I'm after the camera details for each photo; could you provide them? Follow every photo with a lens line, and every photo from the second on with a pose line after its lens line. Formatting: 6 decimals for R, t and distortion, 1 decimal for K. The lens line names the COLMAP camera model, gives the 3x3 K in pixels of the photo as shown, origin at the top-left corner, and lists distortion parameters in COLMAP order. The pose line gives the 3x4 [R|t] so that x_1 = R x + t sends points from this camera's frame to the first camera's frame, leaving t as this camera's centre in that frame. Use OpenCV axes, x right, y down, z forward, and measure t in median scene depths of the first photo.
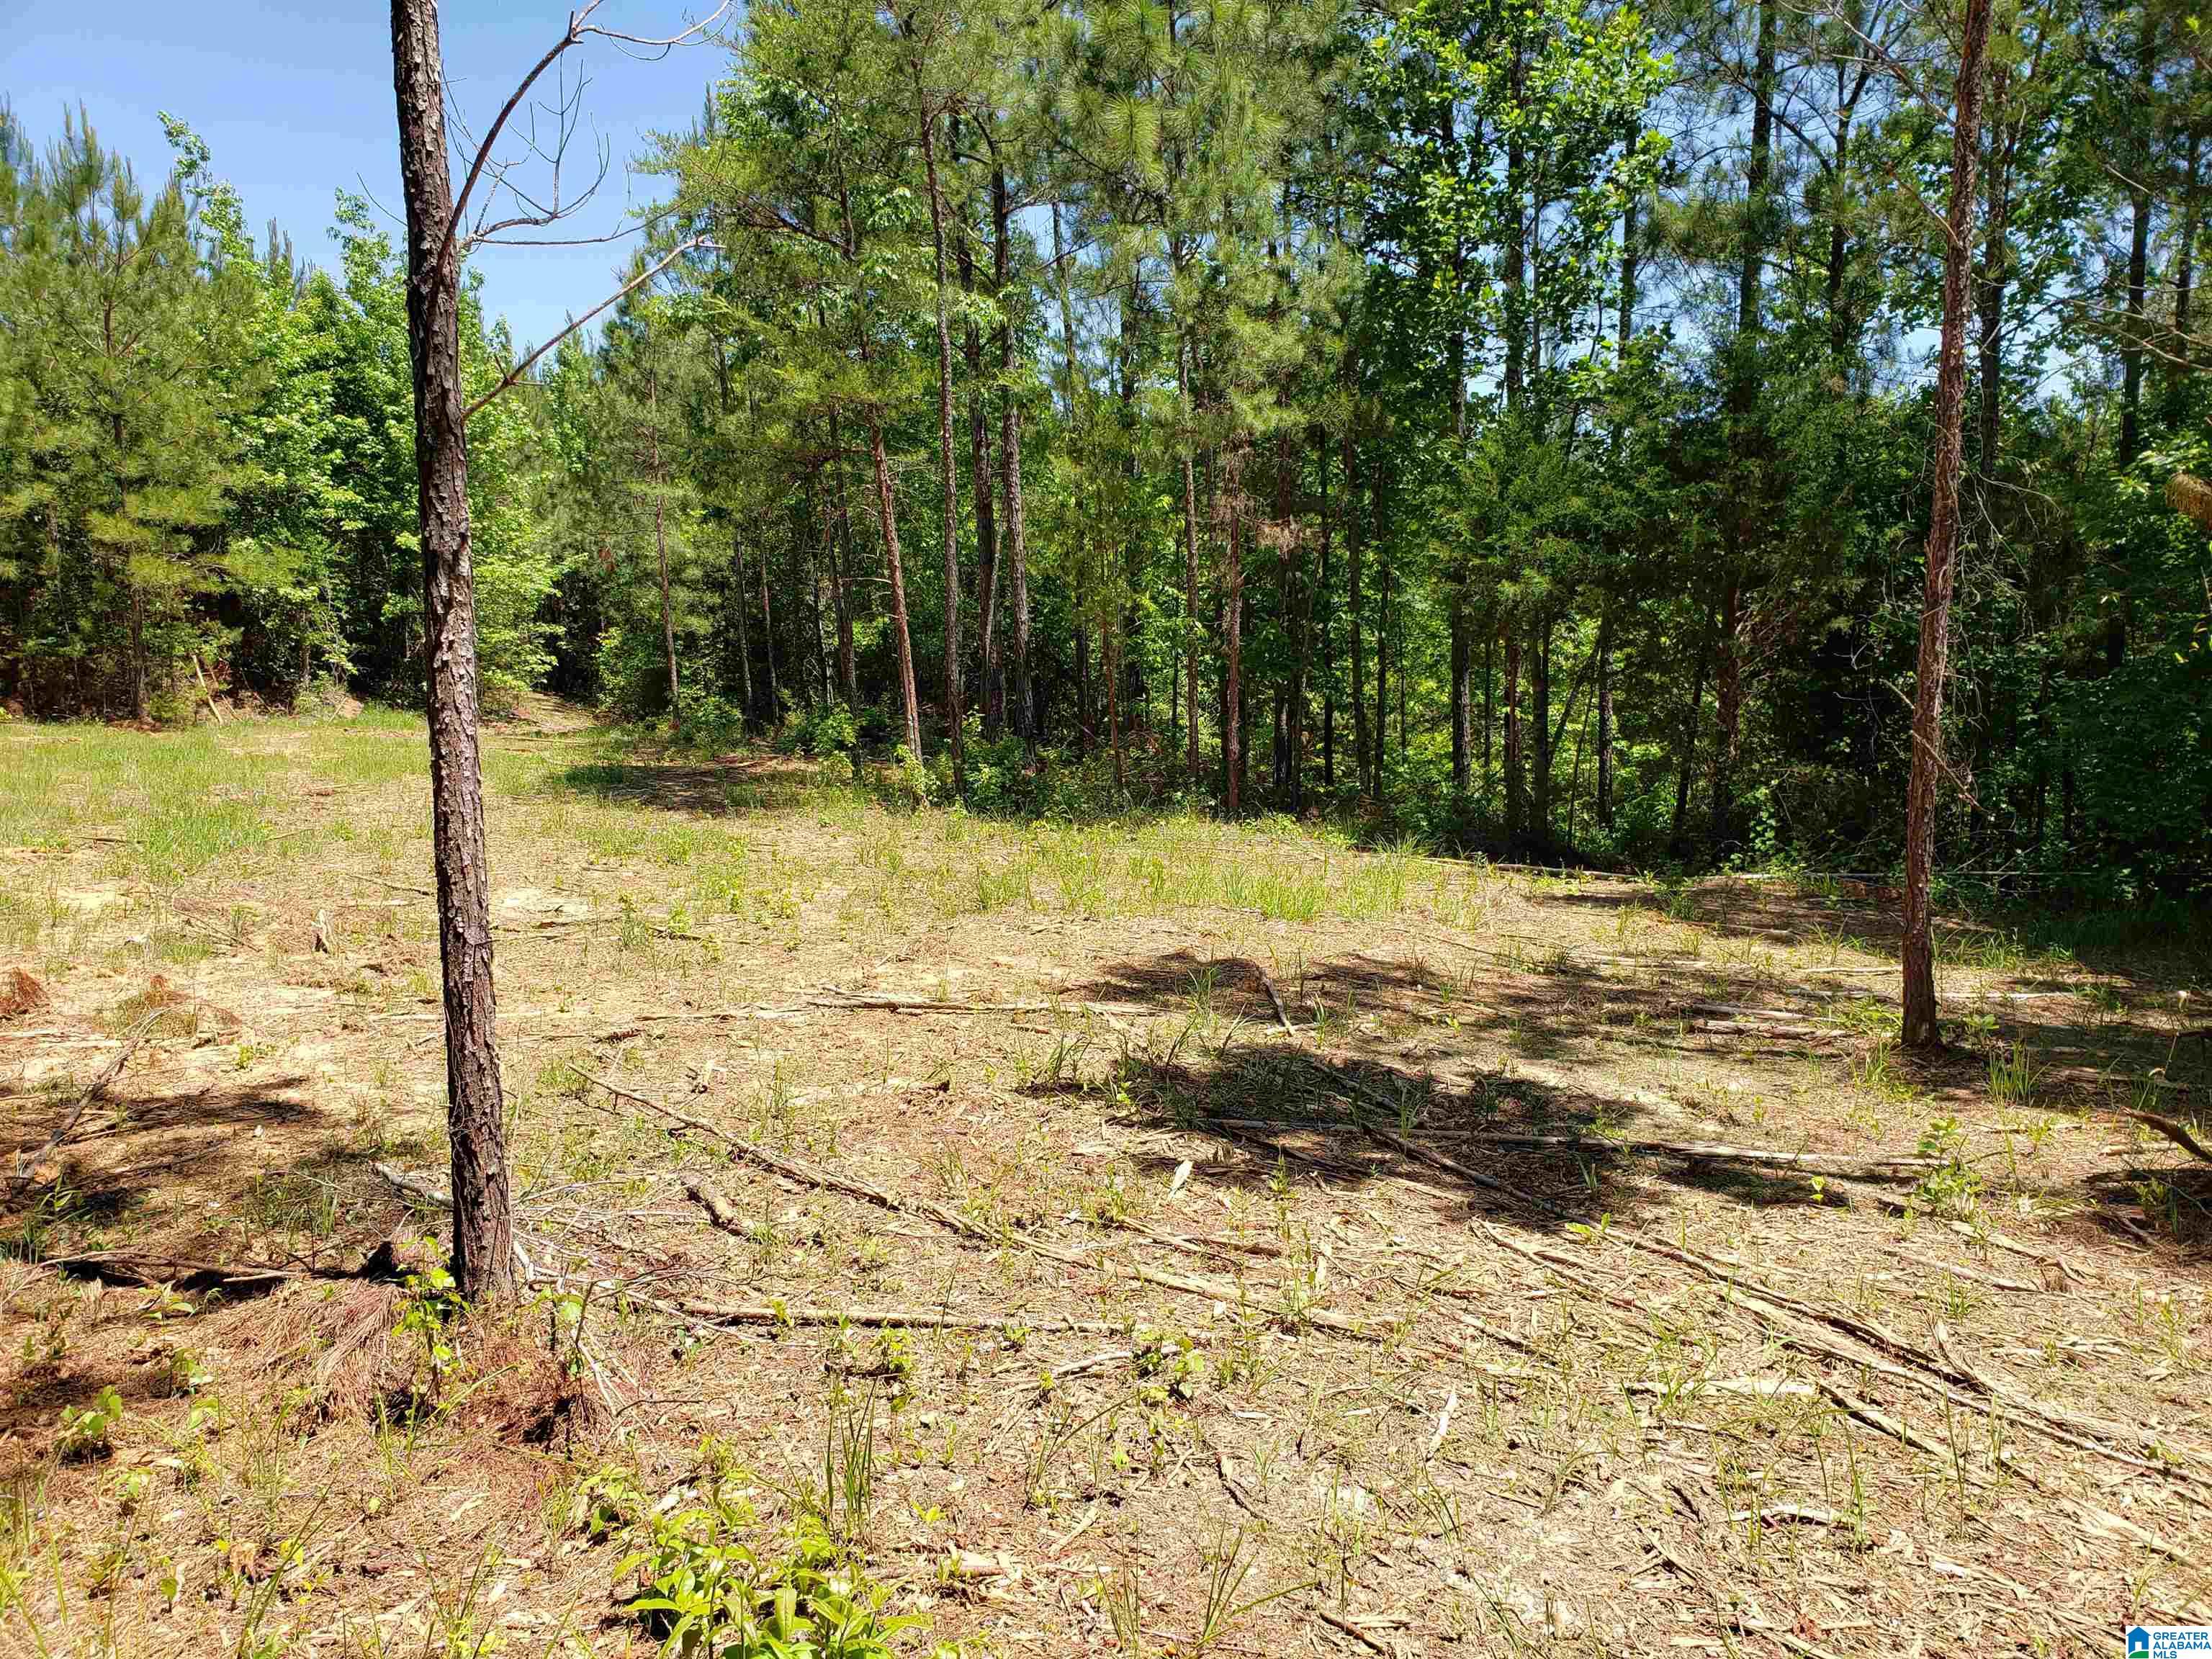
lens RADIAL K [[1697.0, 0, 1106.0], [0, 1697.0, 829.5], [0, 0, 1]] dist [0.002222, -0.000533]
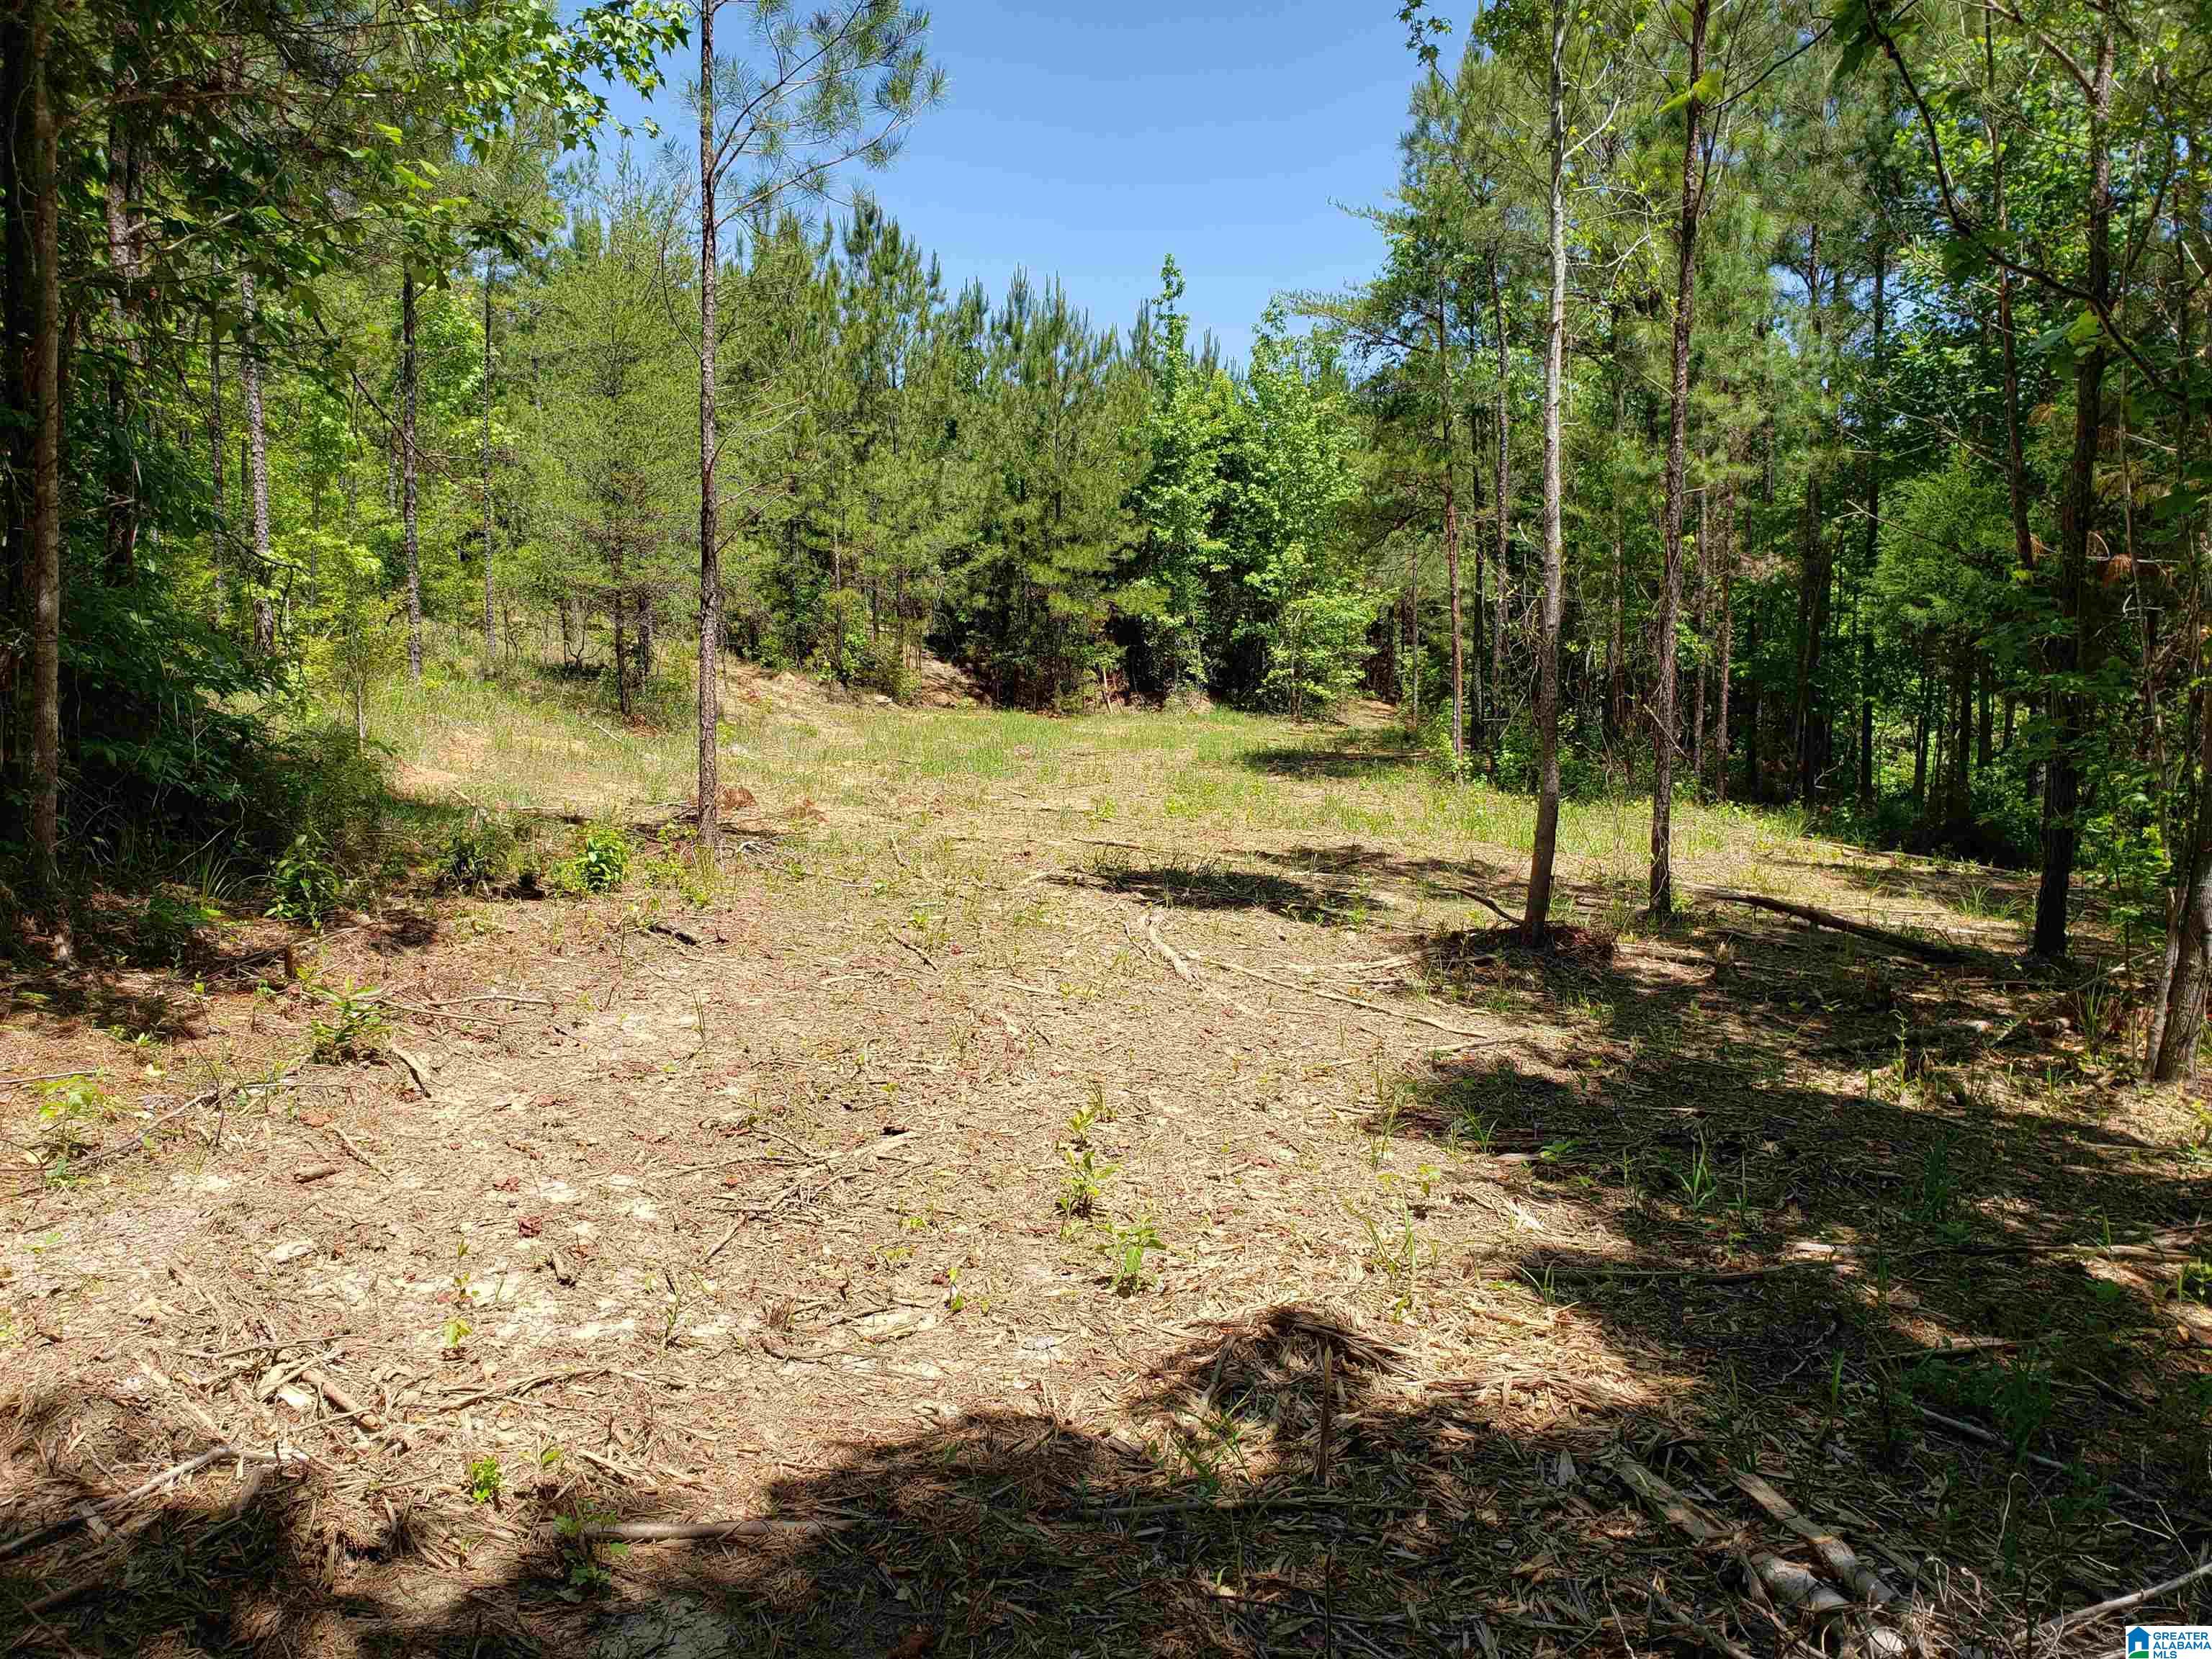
lens RADIAL K [[1697.0, 0, 1106.0], [0, 1697.0, 829.5], [0, 0, 1]] dist [0.002222, -0.000533]
pose [[0.836457, 0.065081, -0.544155, 0.214978], [-0.074139, 0.997234, 0.005304, 0.020771], [0.542995, 0.035906, 0.838968, -0.135340]]
